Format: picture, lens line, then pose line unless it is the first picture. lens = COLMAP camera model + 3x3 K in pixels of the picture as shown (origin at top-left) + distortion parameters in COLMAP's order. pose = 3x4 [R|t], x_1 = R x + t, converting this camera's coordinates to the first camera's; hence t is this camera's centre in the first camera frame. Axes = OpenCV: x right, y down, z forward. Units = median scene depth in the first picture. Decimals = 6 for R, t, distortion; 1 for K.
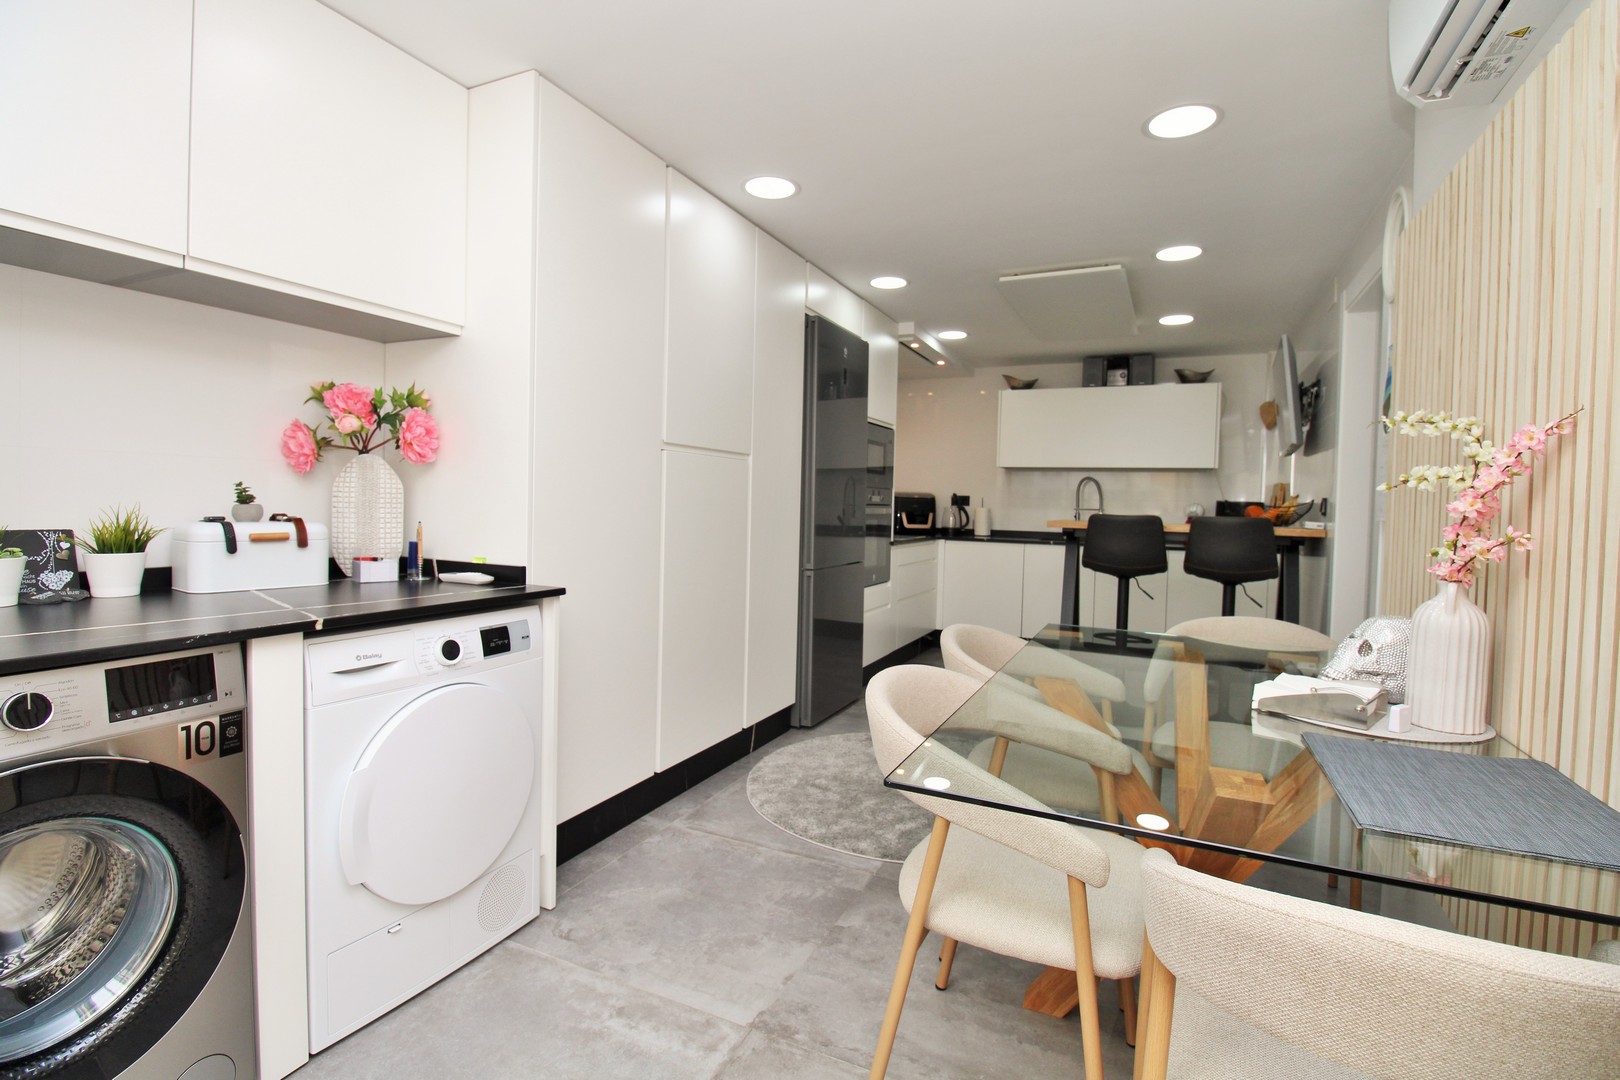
lens RADIAL K [[756.0, 0, 810.6], [0, 756.0, 525.1], [0, 0, 1]] dist [0.002187, -0.012762]
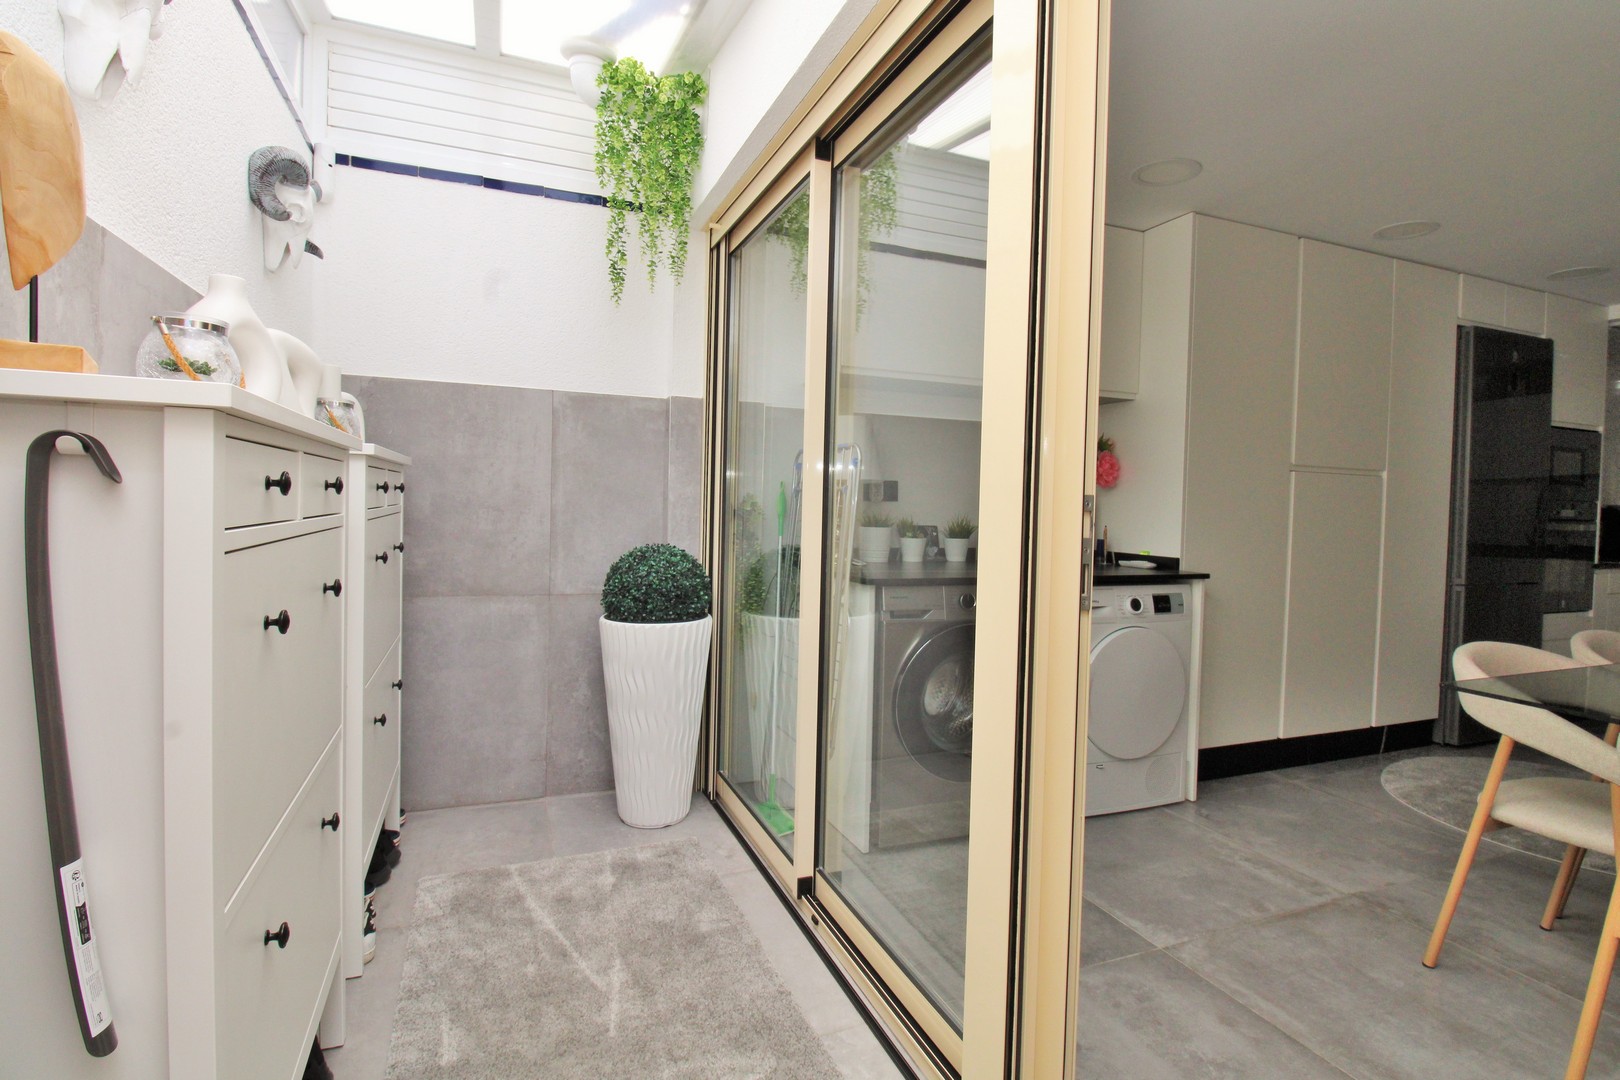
lens RADIAL K [[798.6, 0, 820.1], [0, 798.6, 521.0], [0, 0, 1]] dist [-0.003530, -0.001679]
pose [[0.744367, 0.011190, -0.667677, 0.069845], [-0.027906, 0.999507, -0.014360, 0.014179], [0.667188, 0.029321, 0.744312, -0.324301]]
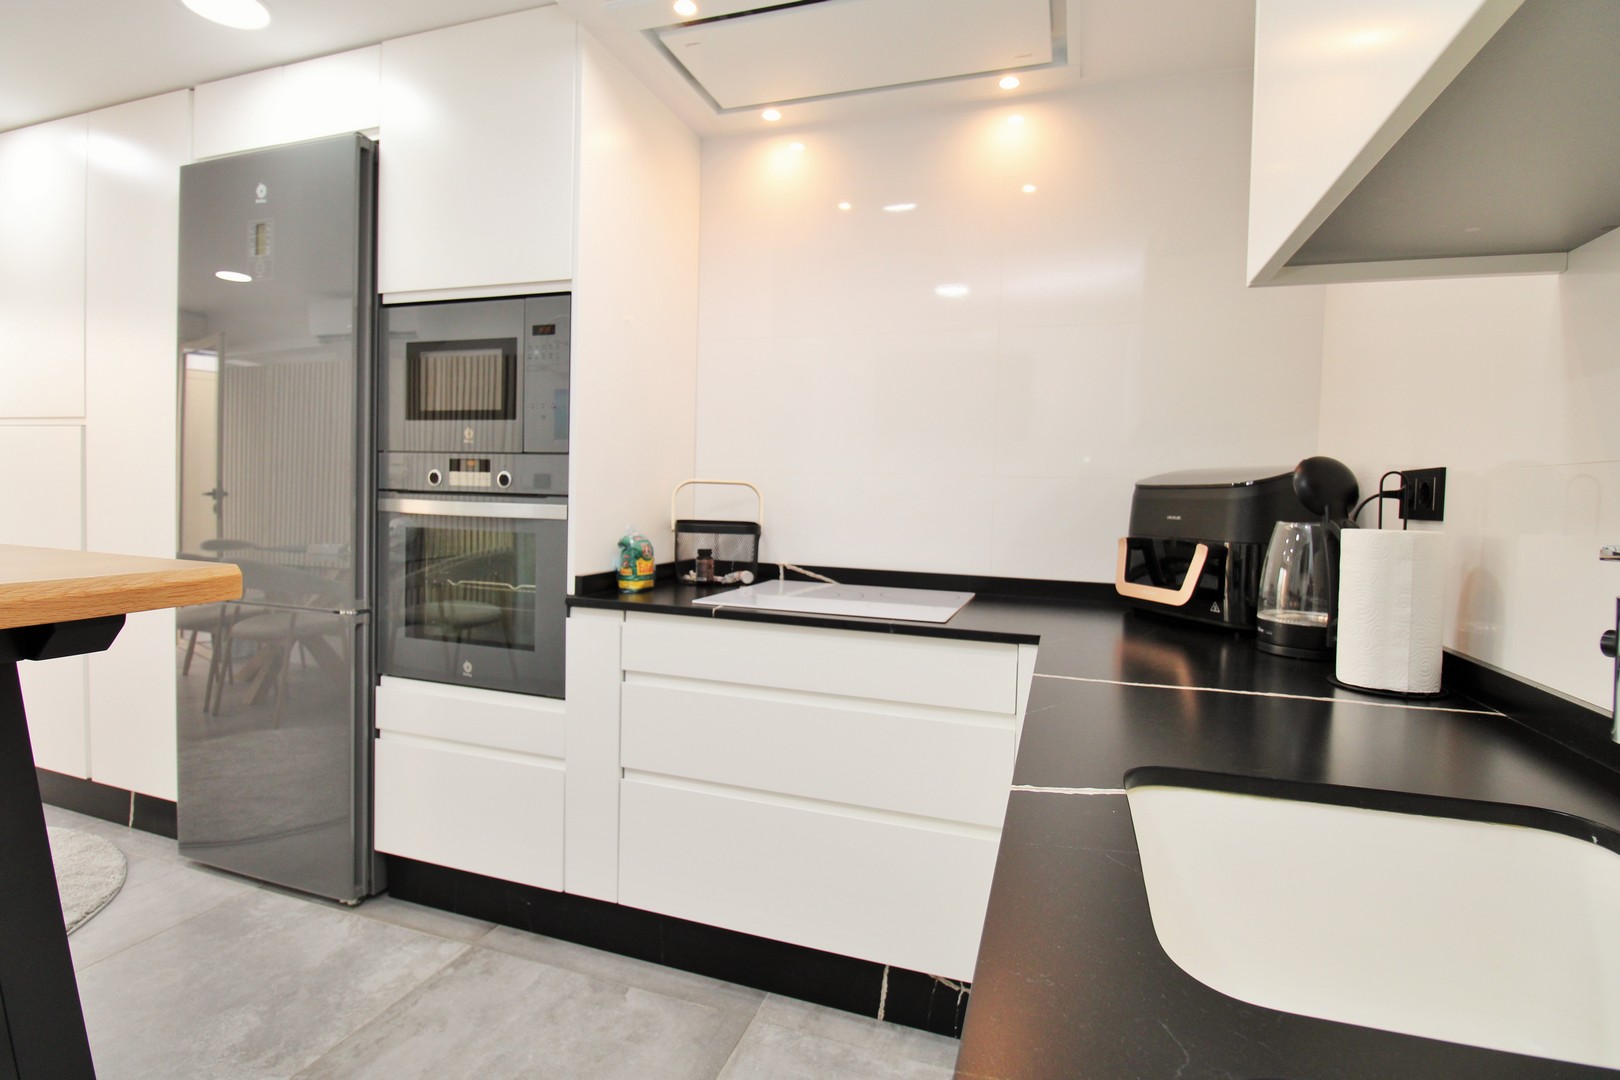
lens RADIAL K [[770.8, 0, 812.3], [0, 770.8, 522.9], [0, 0, 1]] dist [0.002585, -0.019141]
pose [[0.121640, 0.014850, -0.992463, 0.652417], [-0.055257, 0.998439, 0.008167, -0.029757], [0.991035, 0.053848, 0.122270, 1.402647]]
